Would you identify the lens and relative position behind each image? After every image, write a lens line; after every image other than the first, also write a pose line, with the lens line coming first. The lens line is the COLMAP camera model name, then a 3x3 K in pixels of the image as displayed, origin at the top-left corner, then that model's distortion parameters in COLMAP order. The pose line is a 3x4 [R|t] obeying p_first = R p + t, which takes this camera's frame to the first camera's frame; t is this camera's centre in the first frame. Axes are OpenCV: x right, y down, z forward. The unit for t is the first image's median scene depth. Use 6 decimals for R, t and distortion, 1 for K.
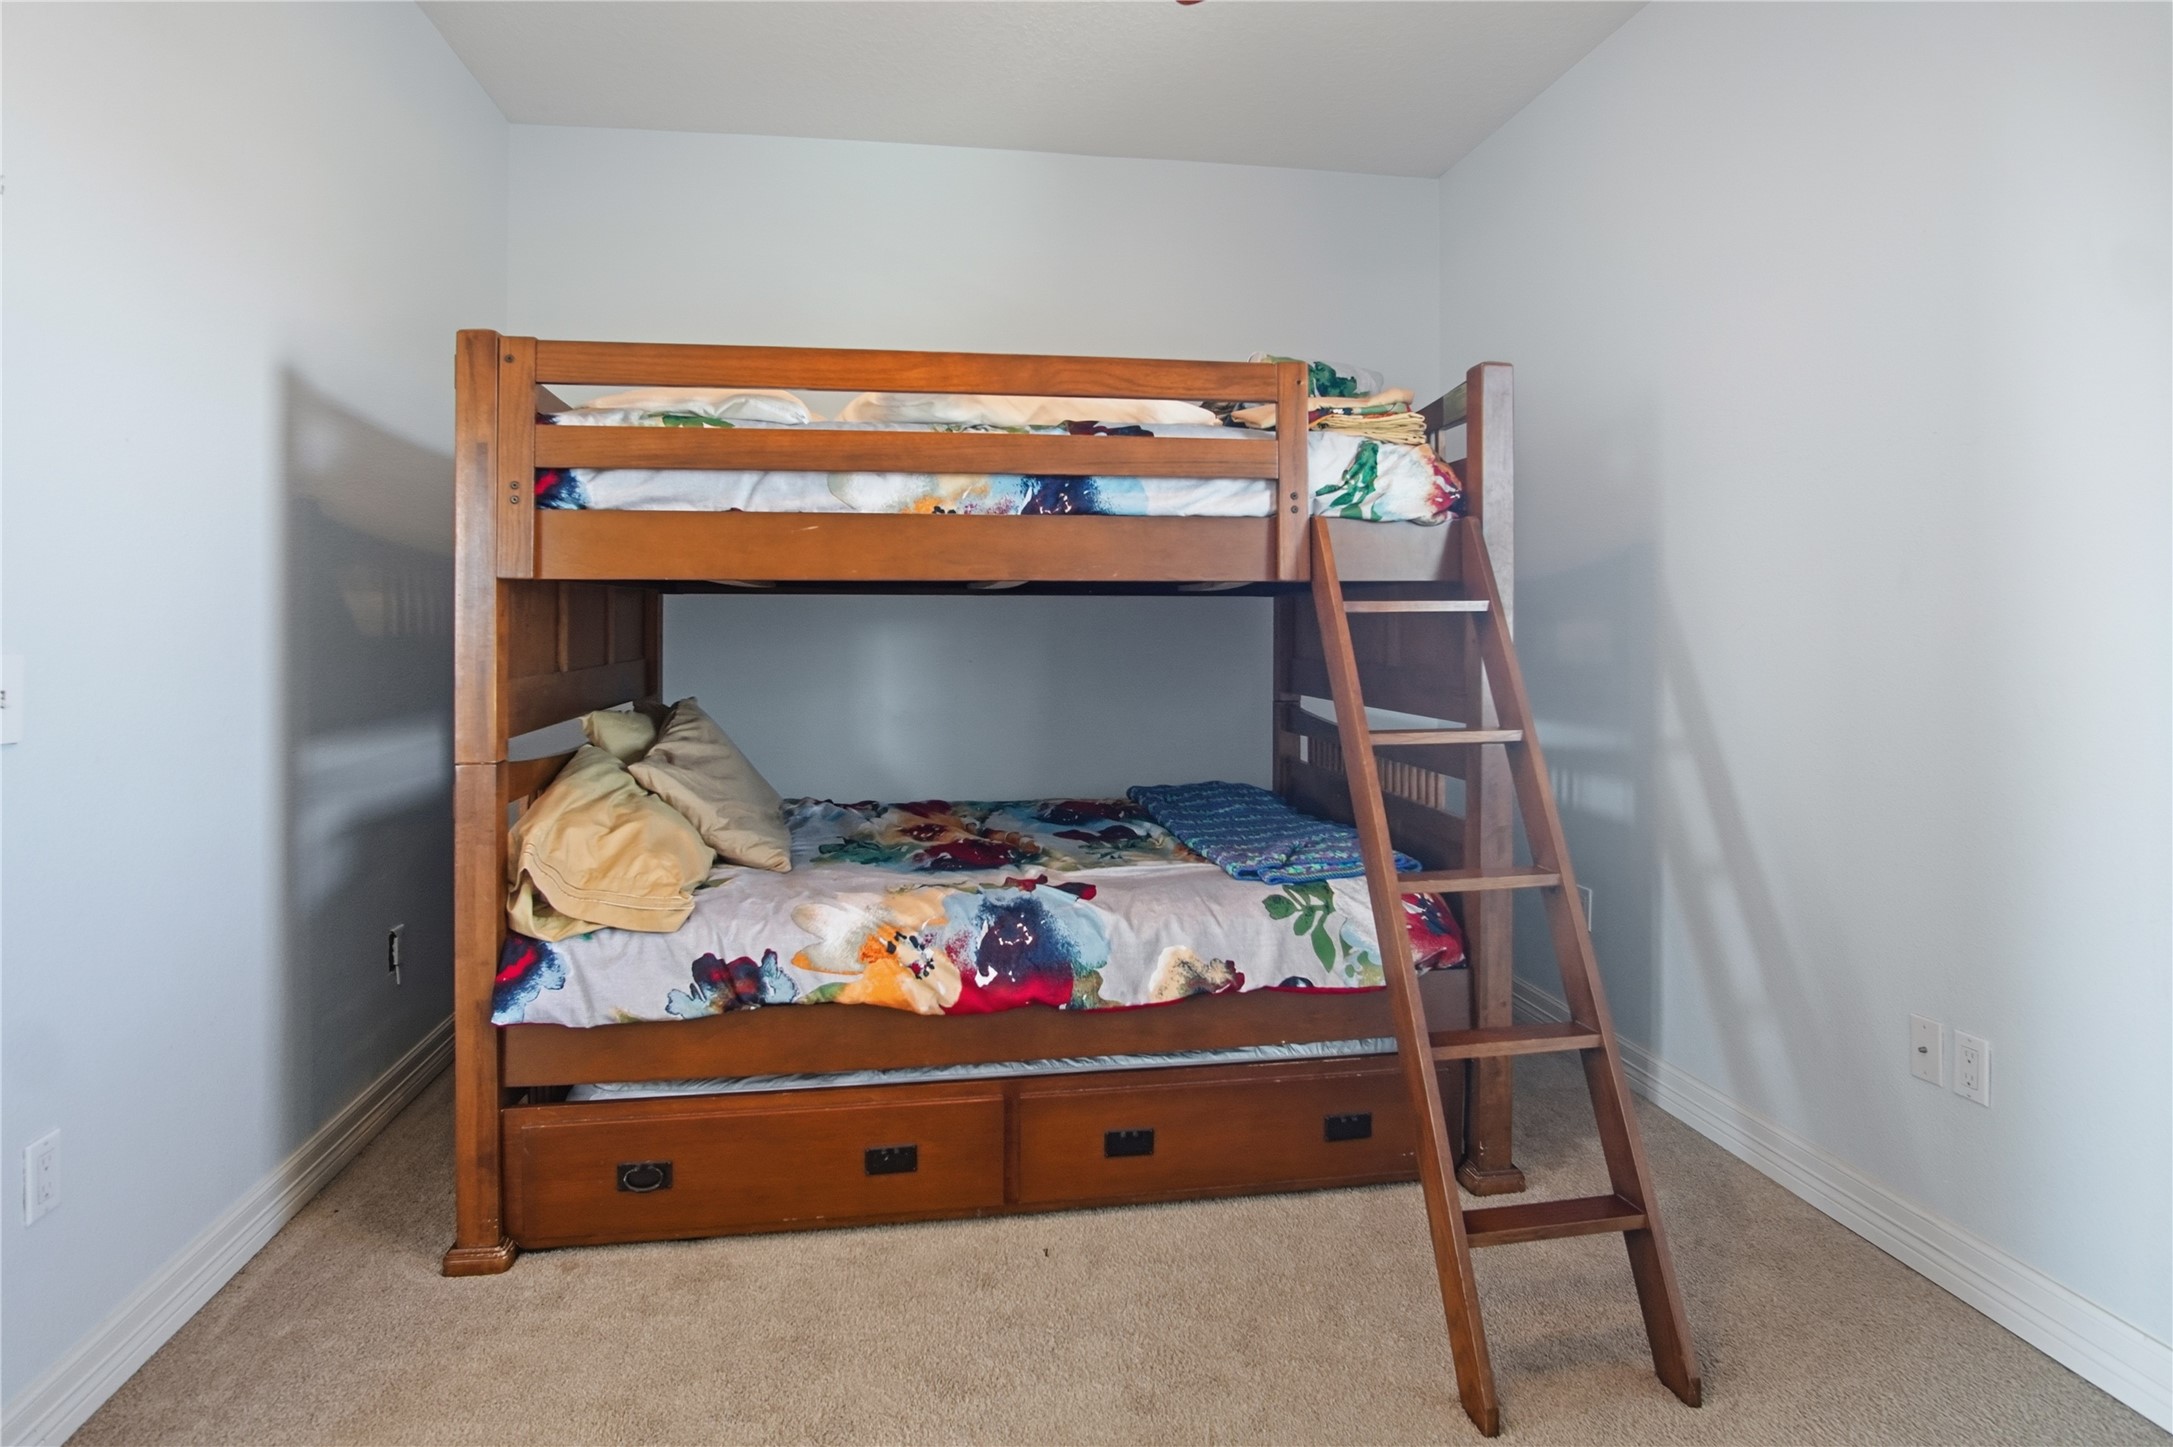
lens RADIAL K [[1200.1, 0, 1087.3], [0, 1200.1, 622.0], [0, 0, 1]] dist [-0.013805, 0.001155]
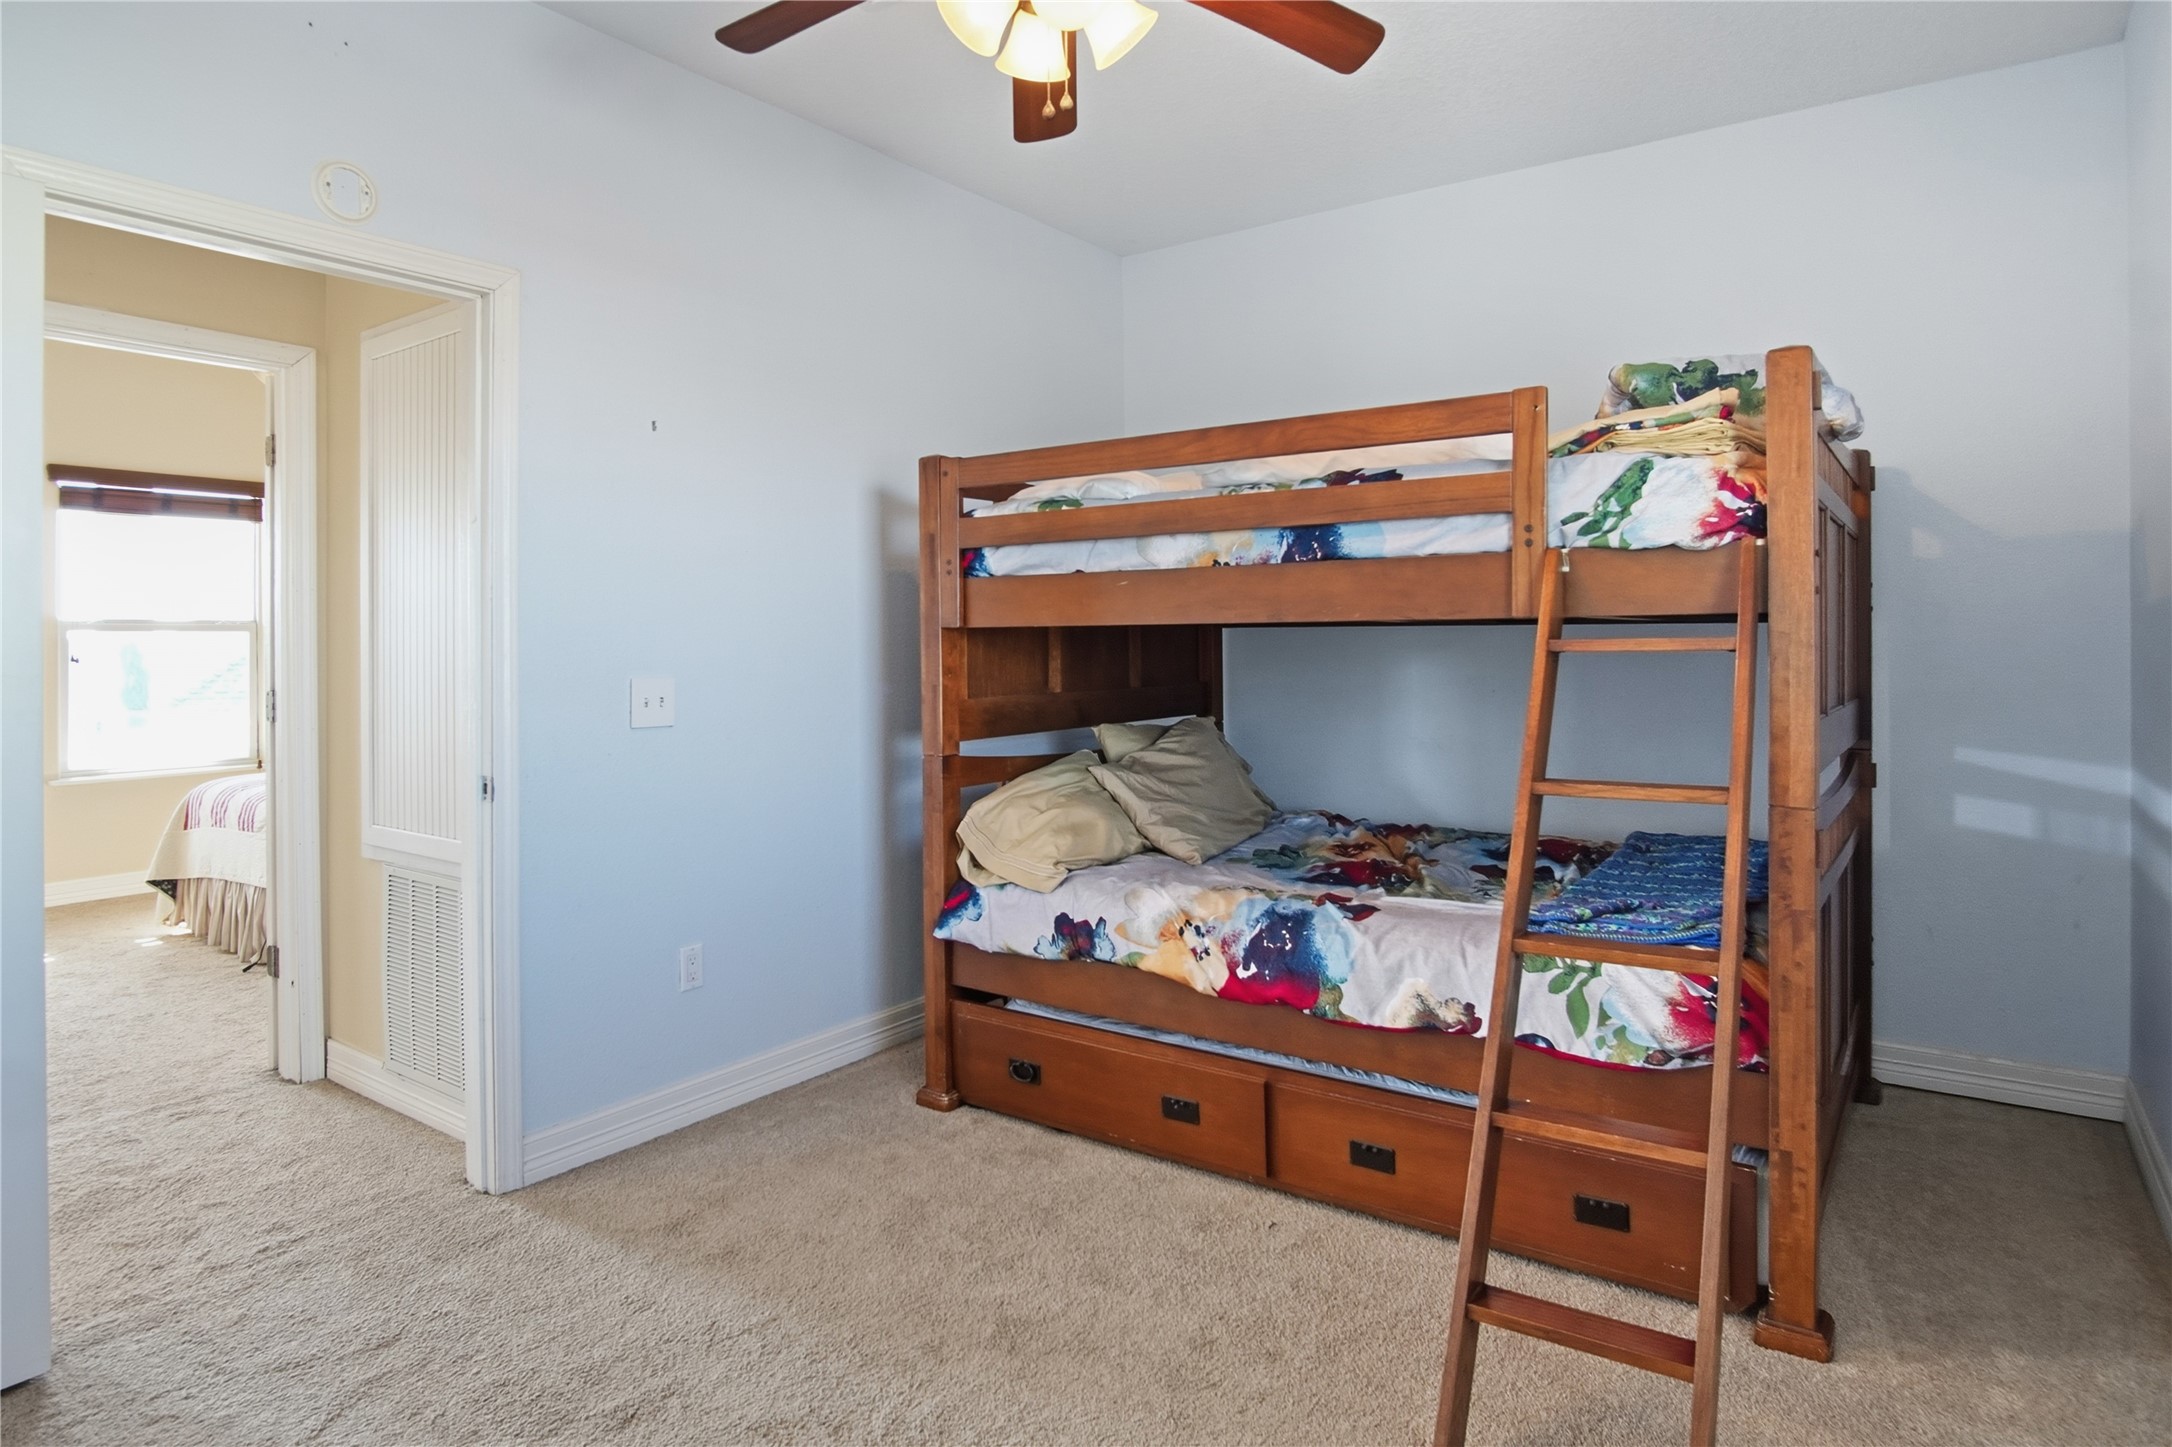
lens RADIAL K [[1219.7, 0, 1086.3], [0, 1219.7, 647.6], [0, 0, 1]] dist [-0.001776, -0.000244]
pose [[0.720699, -0.000677, -0.693248, 0.602413], [0.004966, 0.999979, 0.004186, -0.016691], [0.693231, -0.006459, 0.720687, 0.060529]]
